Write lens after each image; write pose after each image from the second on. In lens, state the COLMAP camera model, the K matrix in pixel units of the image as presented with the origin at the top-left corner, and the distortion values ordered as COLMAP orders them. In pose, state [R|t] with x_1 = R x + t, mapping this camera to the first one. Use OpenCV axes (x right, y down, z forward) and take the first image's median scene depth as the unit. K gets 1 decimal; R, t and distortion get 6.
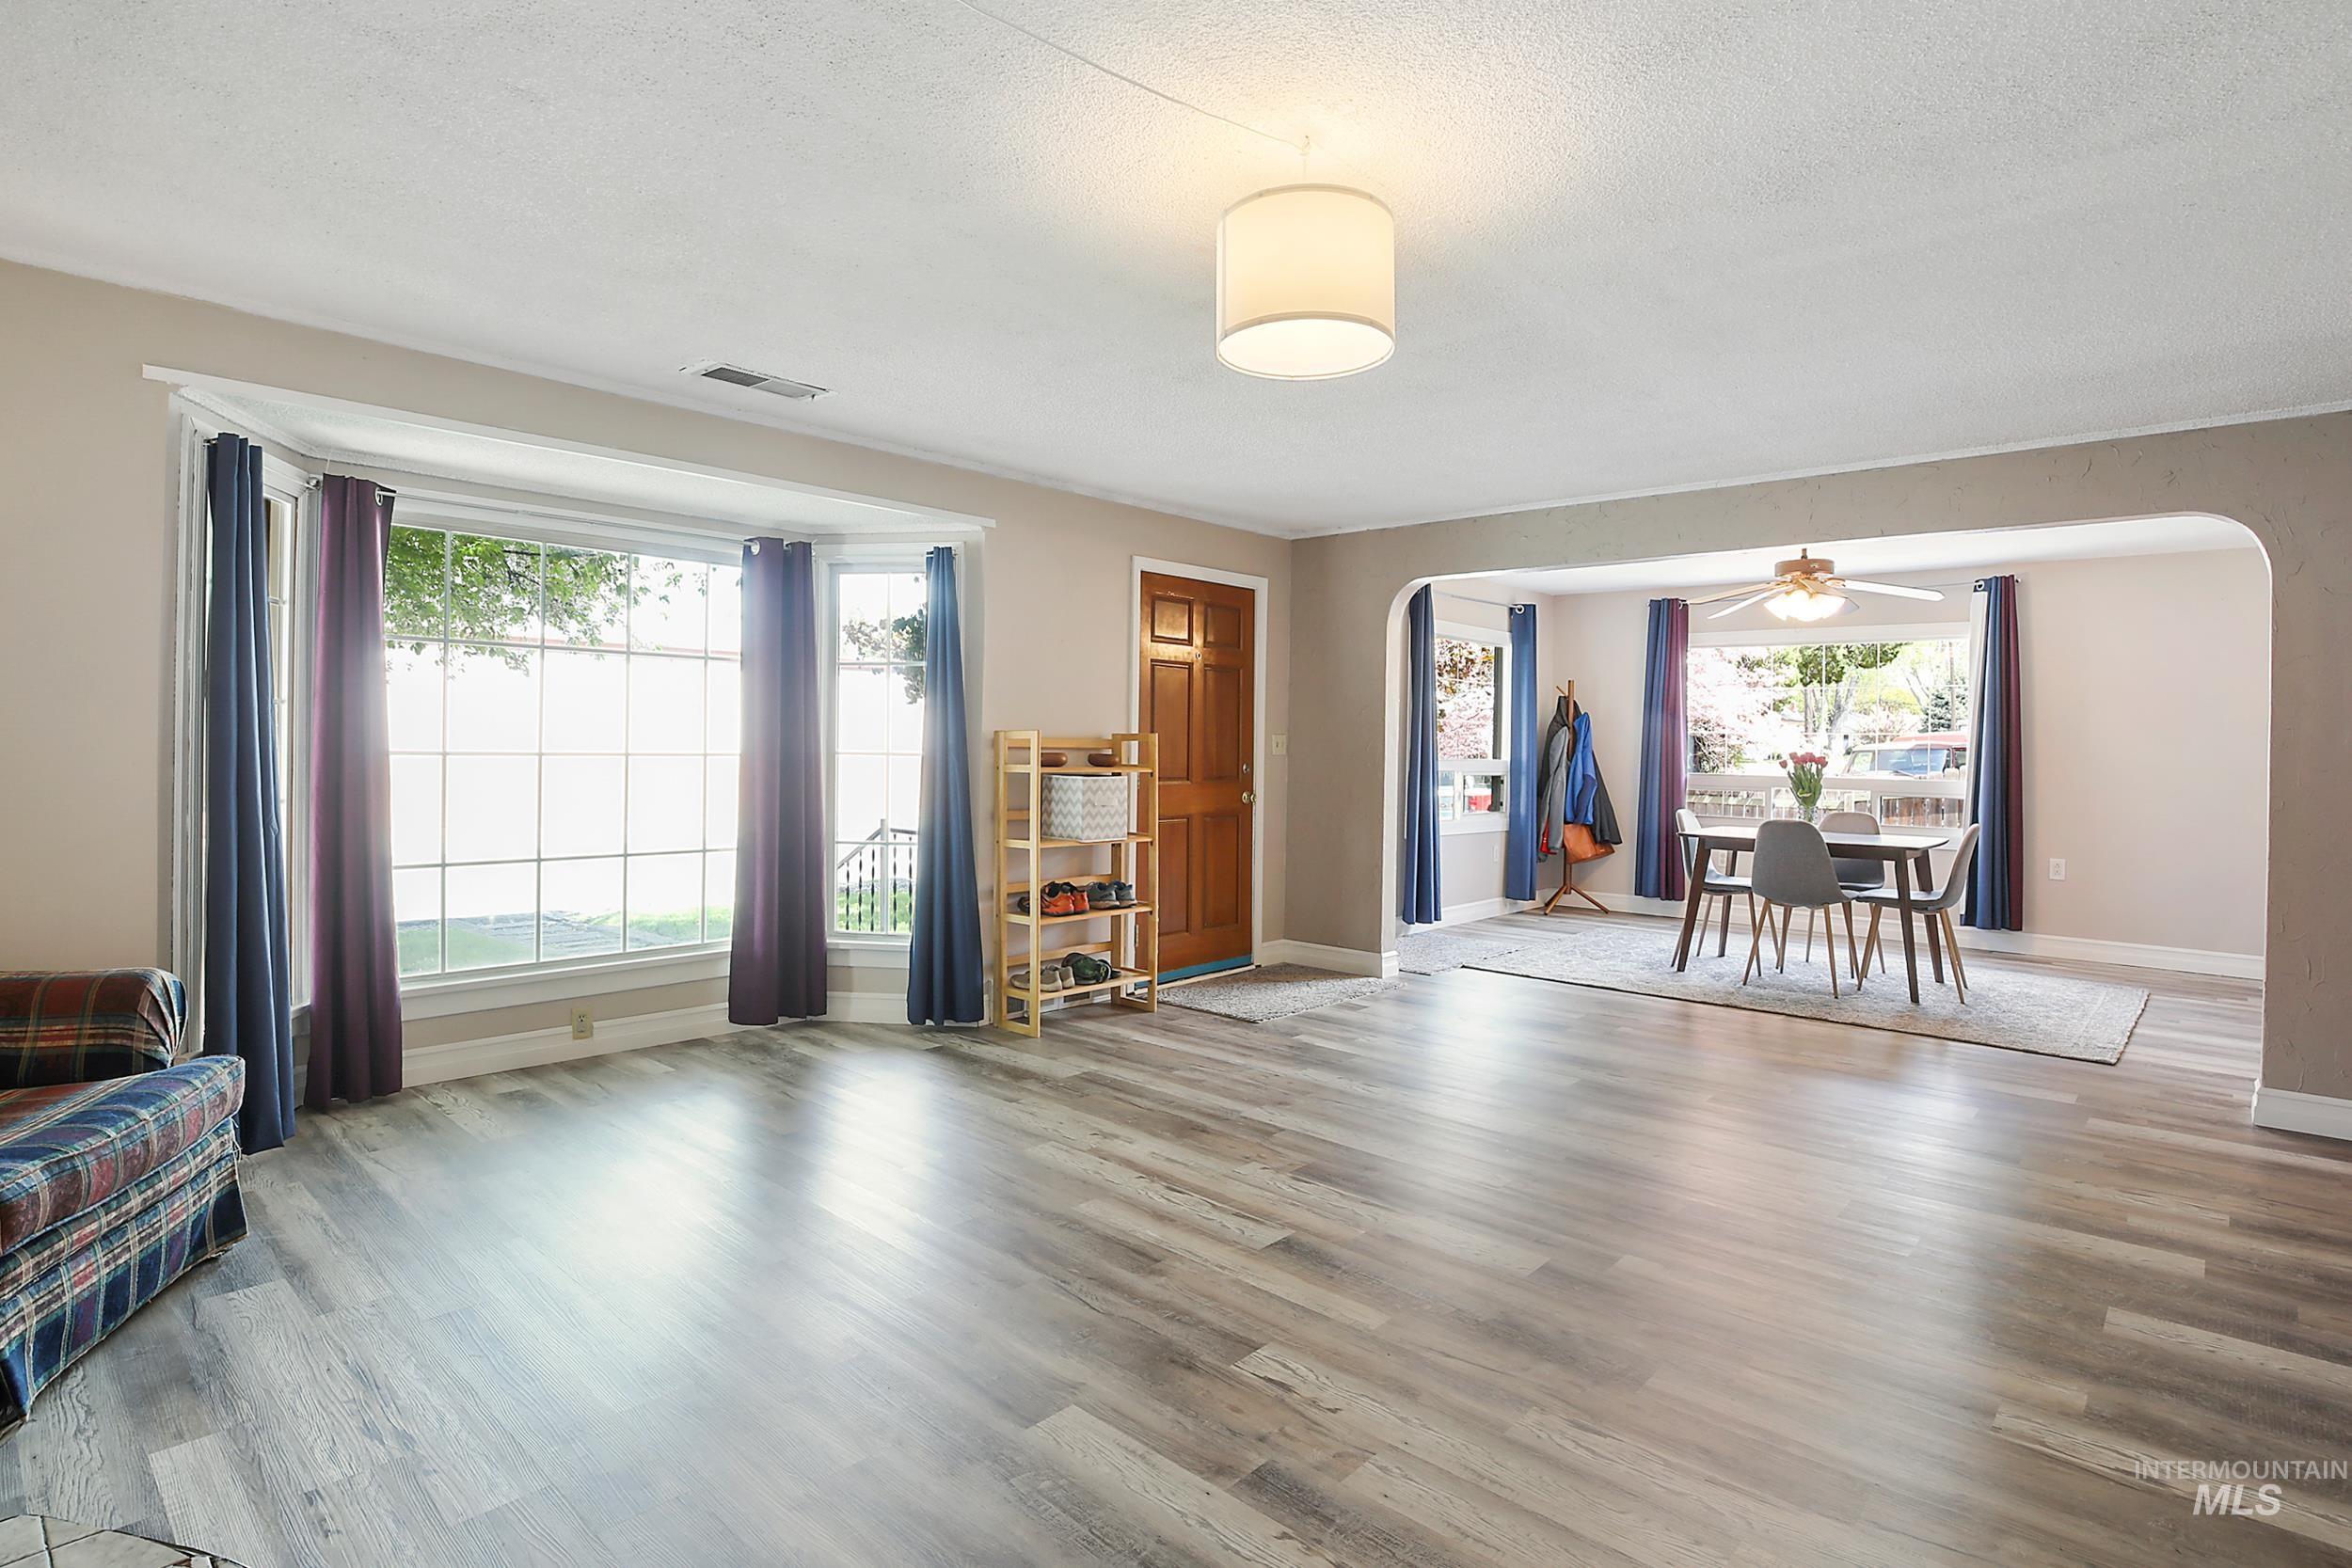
lens RADIAL K [[1183.8, 0, 1176.1], [0, 1183.8, 745.4], [0, 0, 1]] dist [-0.028734, 0.000291]
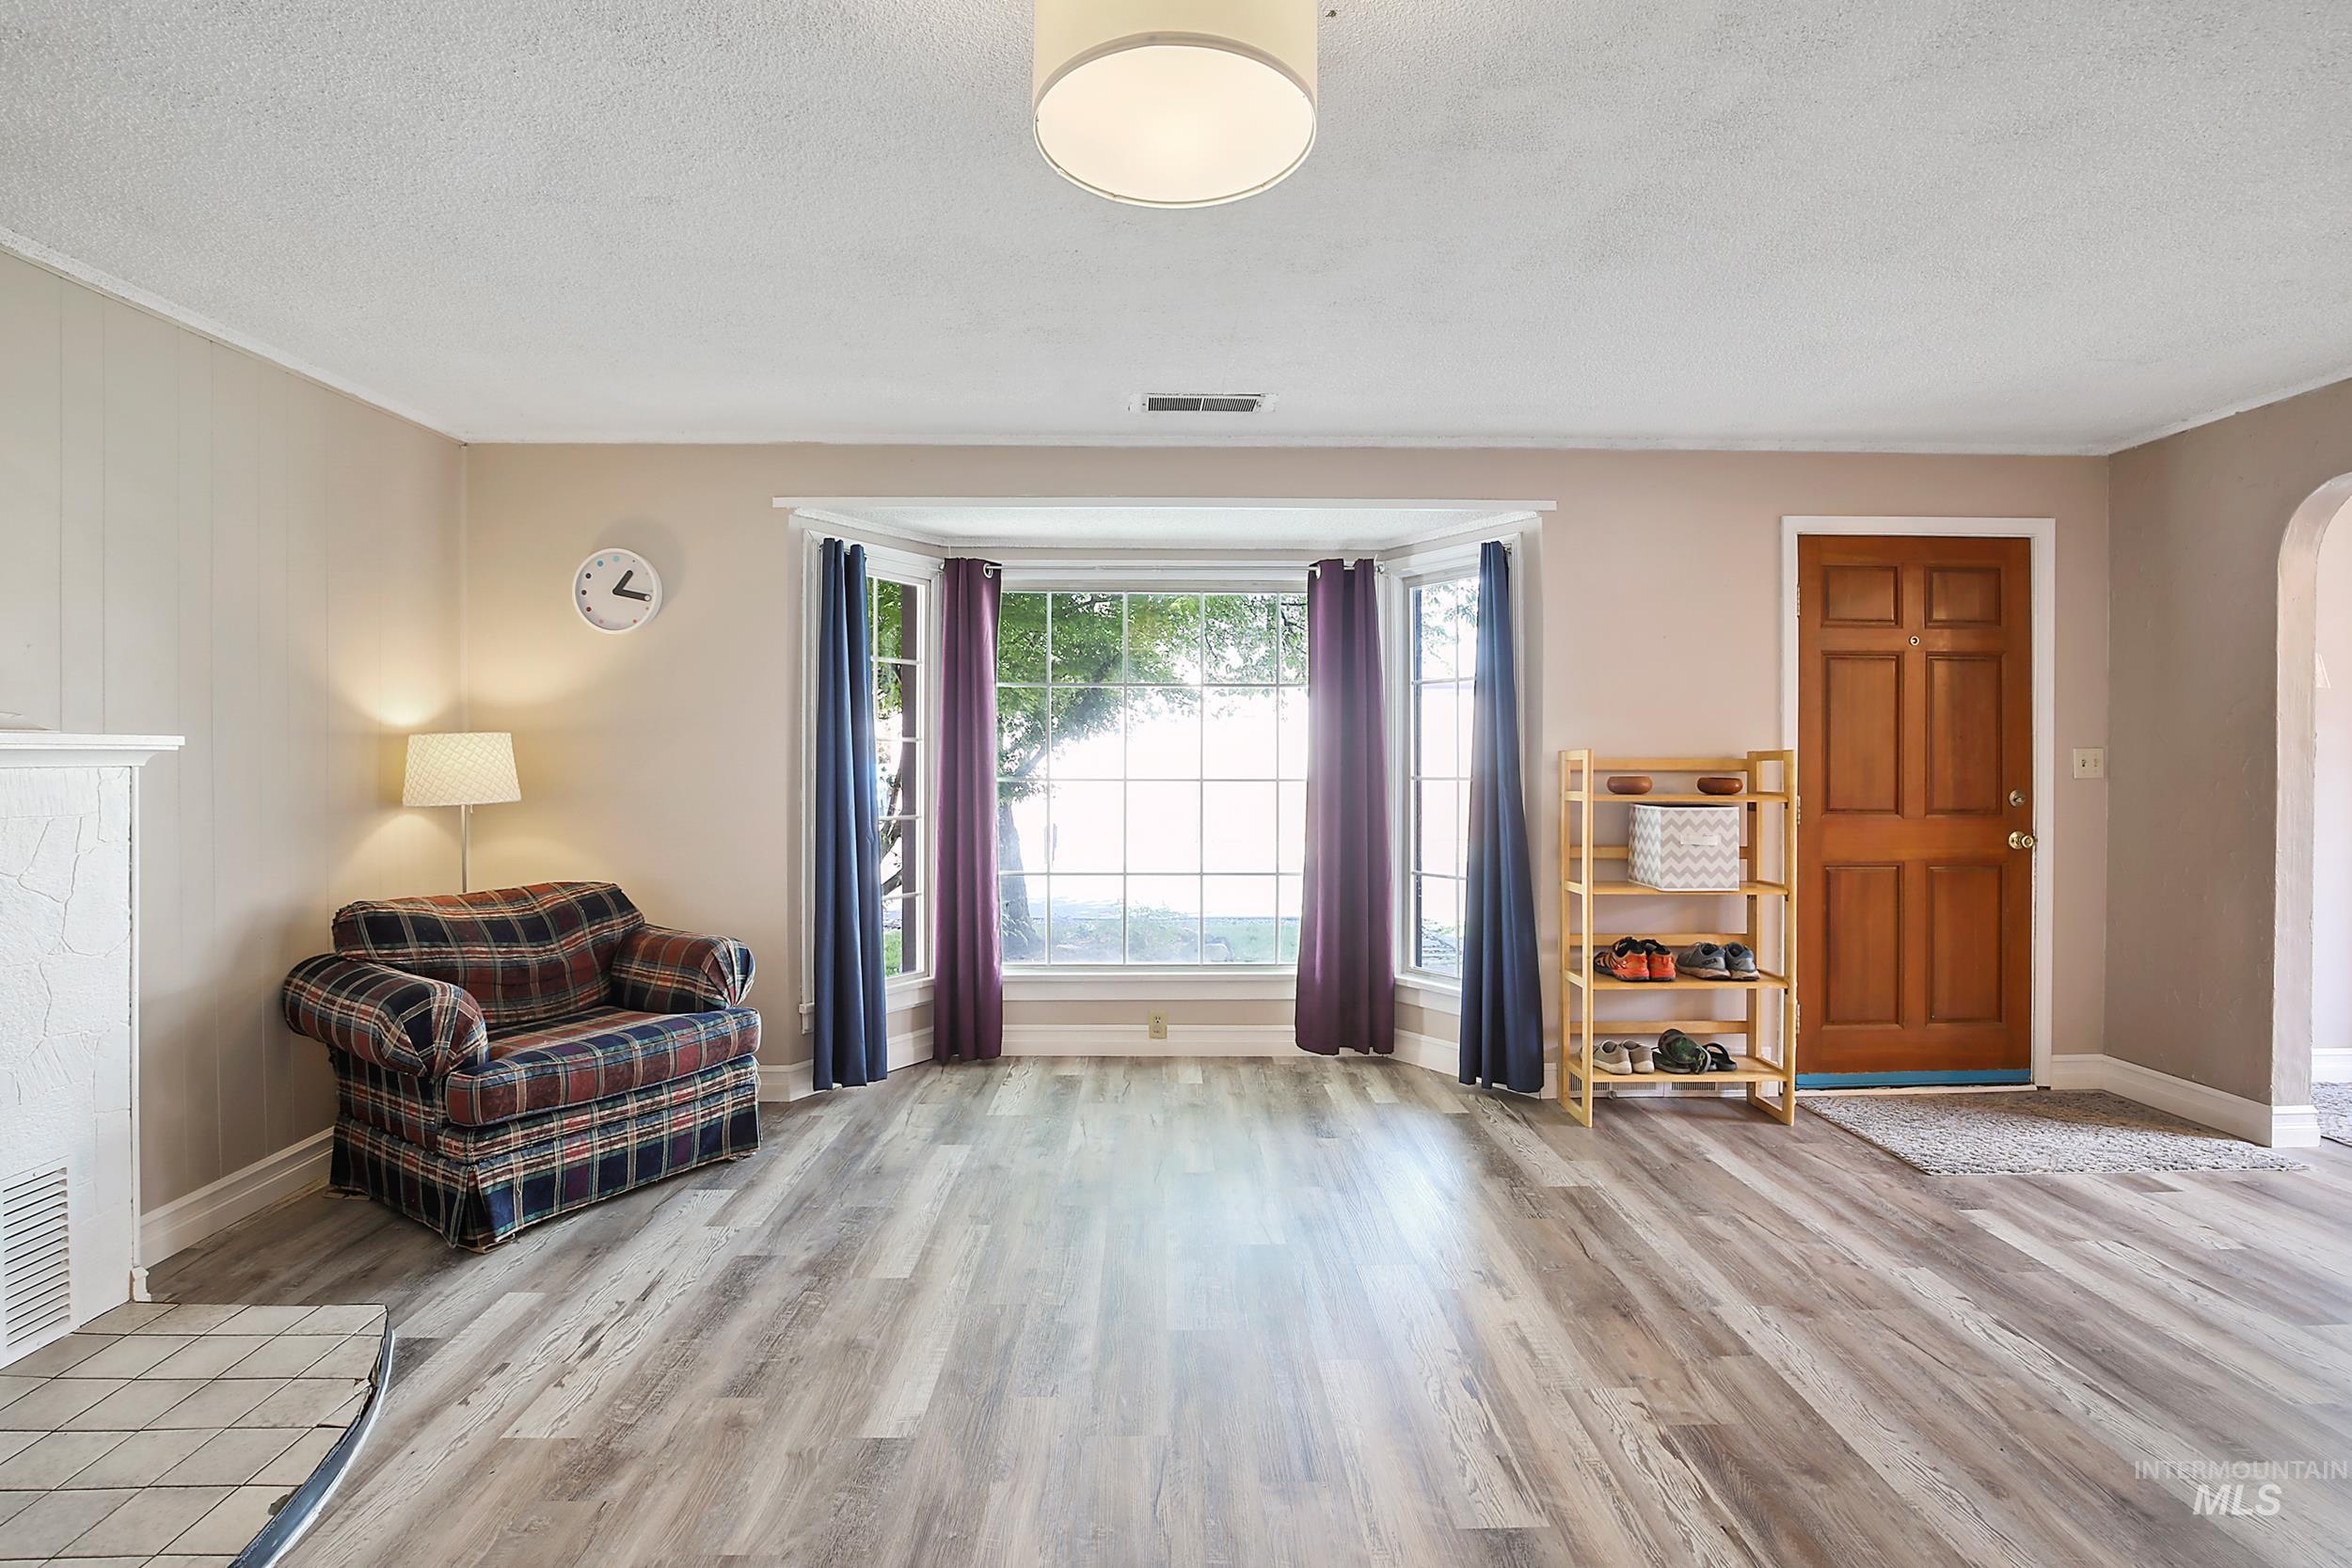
lens RADIAL K [[1111.9, 0, 1173.7], [0, 1111.9, 765.3], [0, 0, 1]] dist [-0.036634, 0.005757]
pose [[0.687441, -0.011085, -0.726156, 0.266017], [0.007594, 0.999939, -0.008075, 0.002393], [0.726201, 0.000036, 0.687482, 0.300540]]
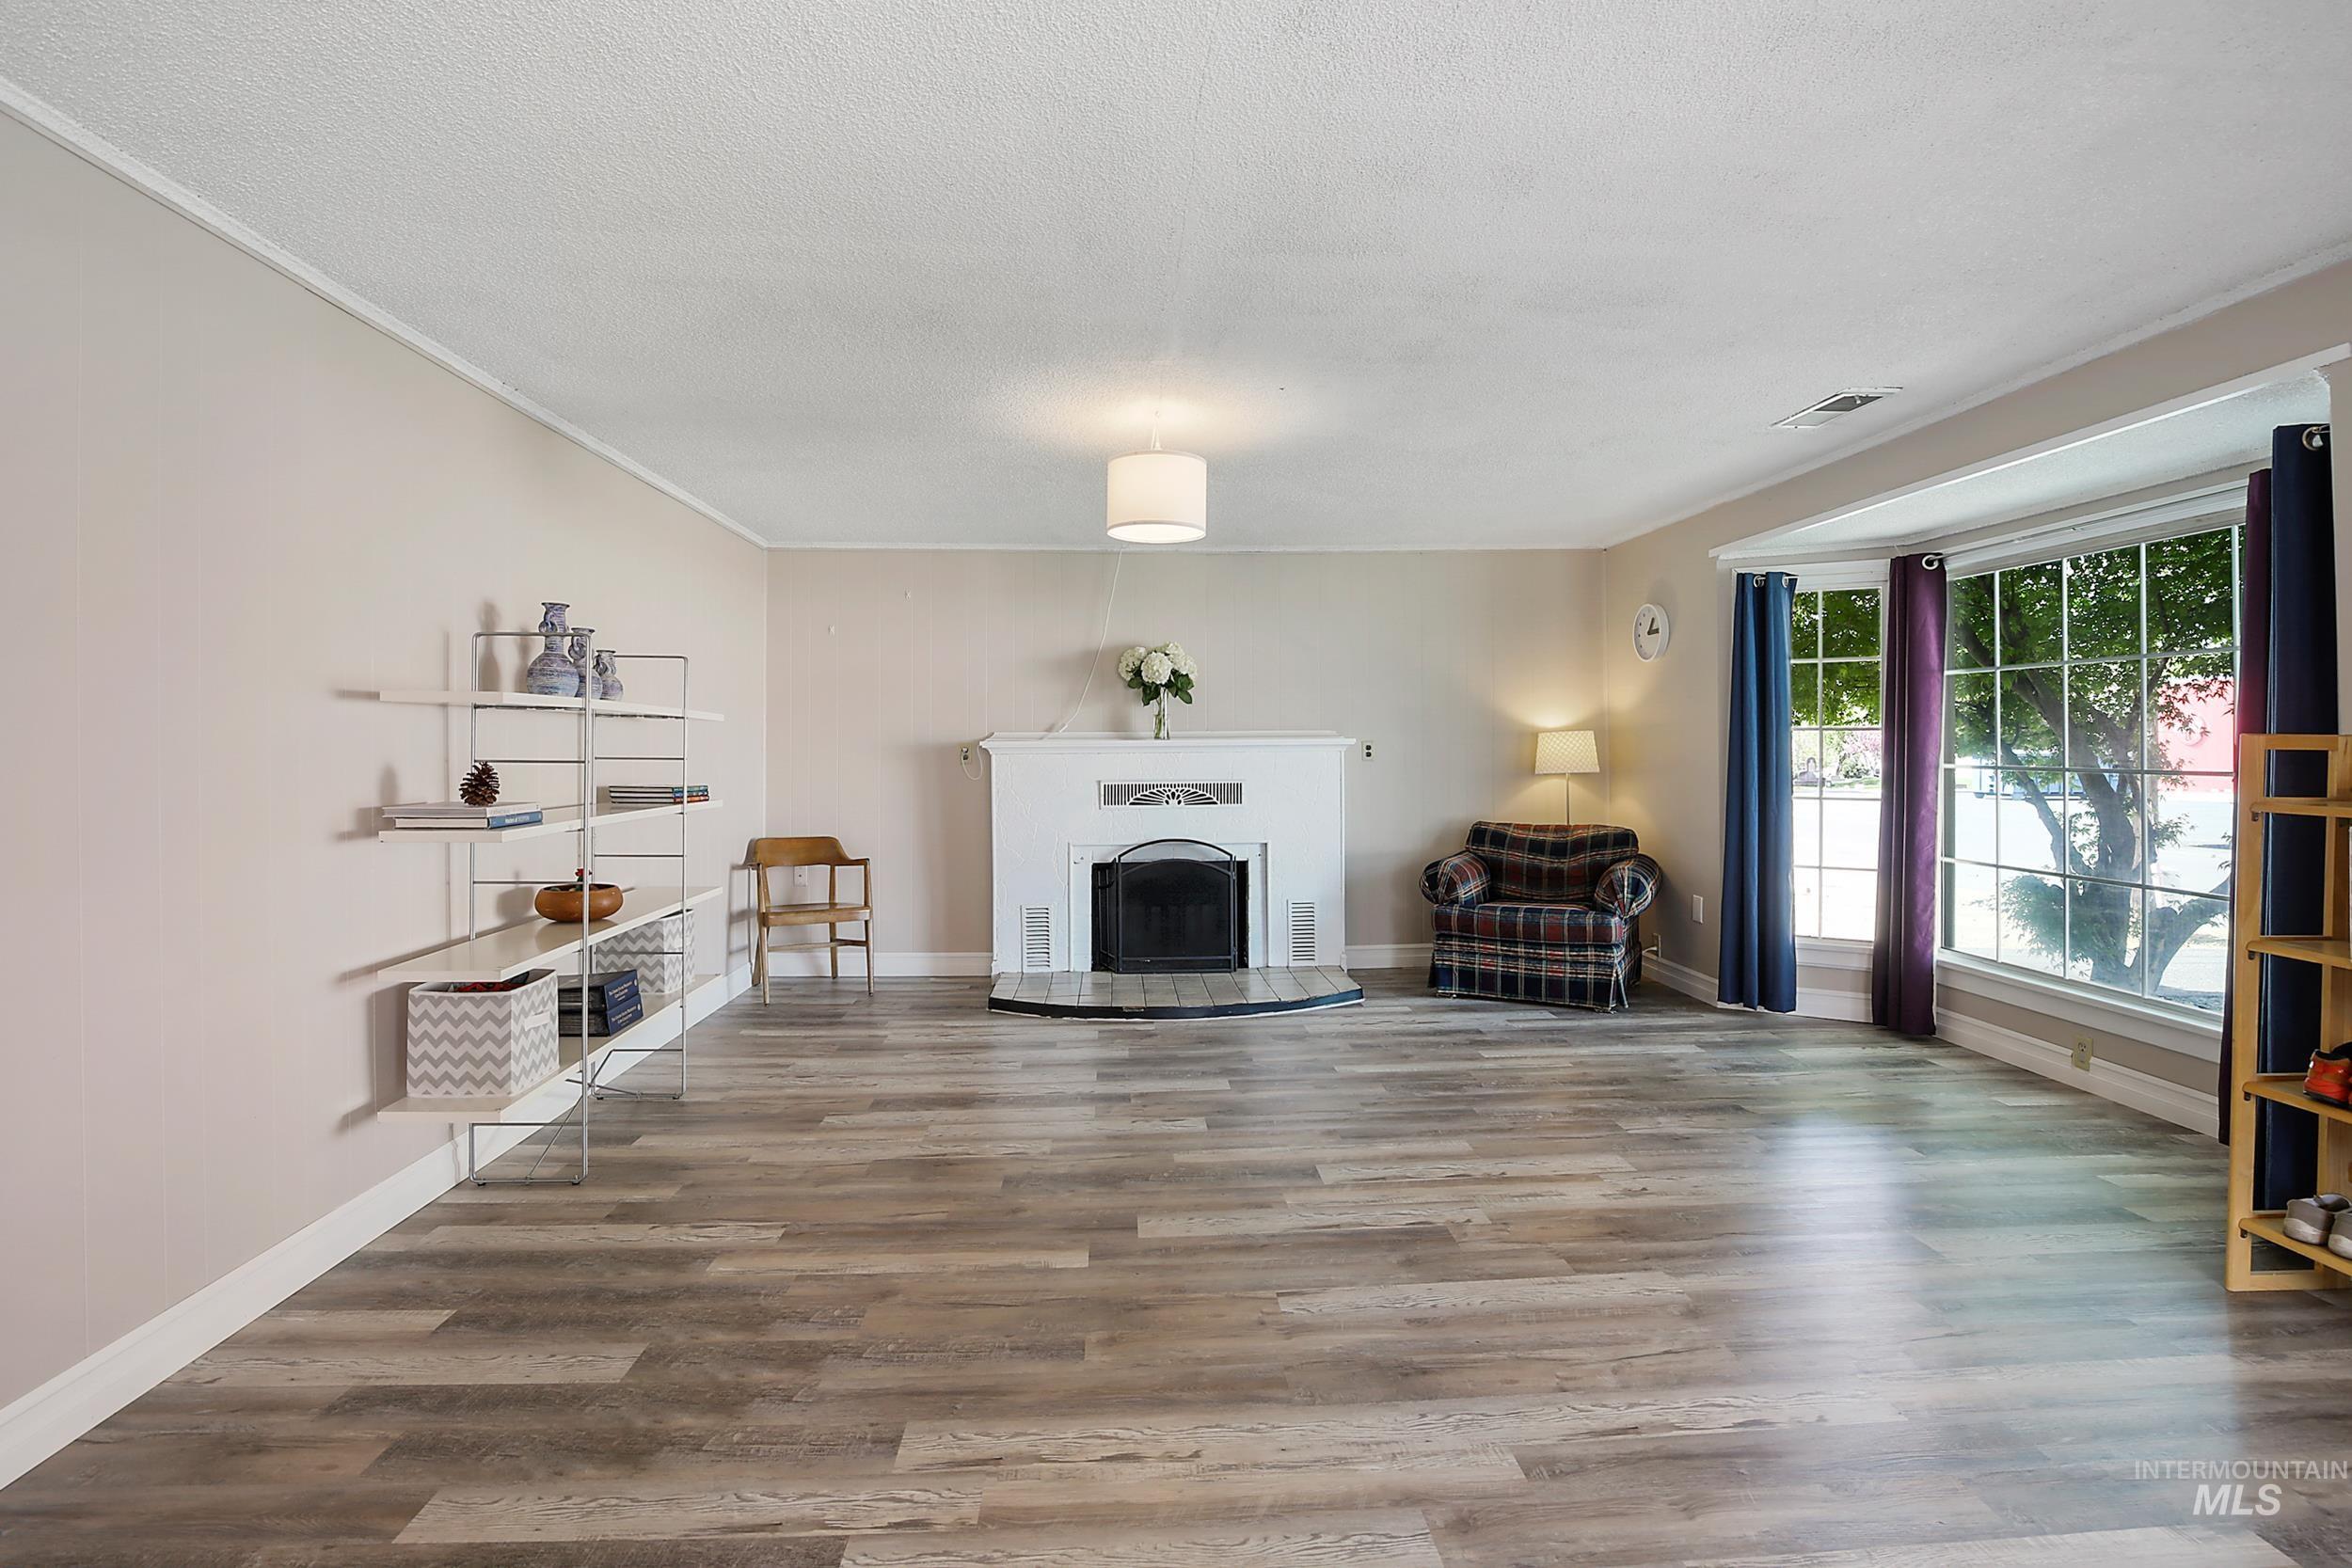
lens RADIAL K [[1121.3, 0, 1177.6], [0, 1121.3, 749.0], [0, 0, 1]] dist [-0.031412, 0.000269]
pose [[-0.695115, -0.009858, -0.718831, 0.655474], [-0.008903, 0.999947, -0.005103, 0.001425], [0.718843, 0.002853, -0.695166, 1.106054]]
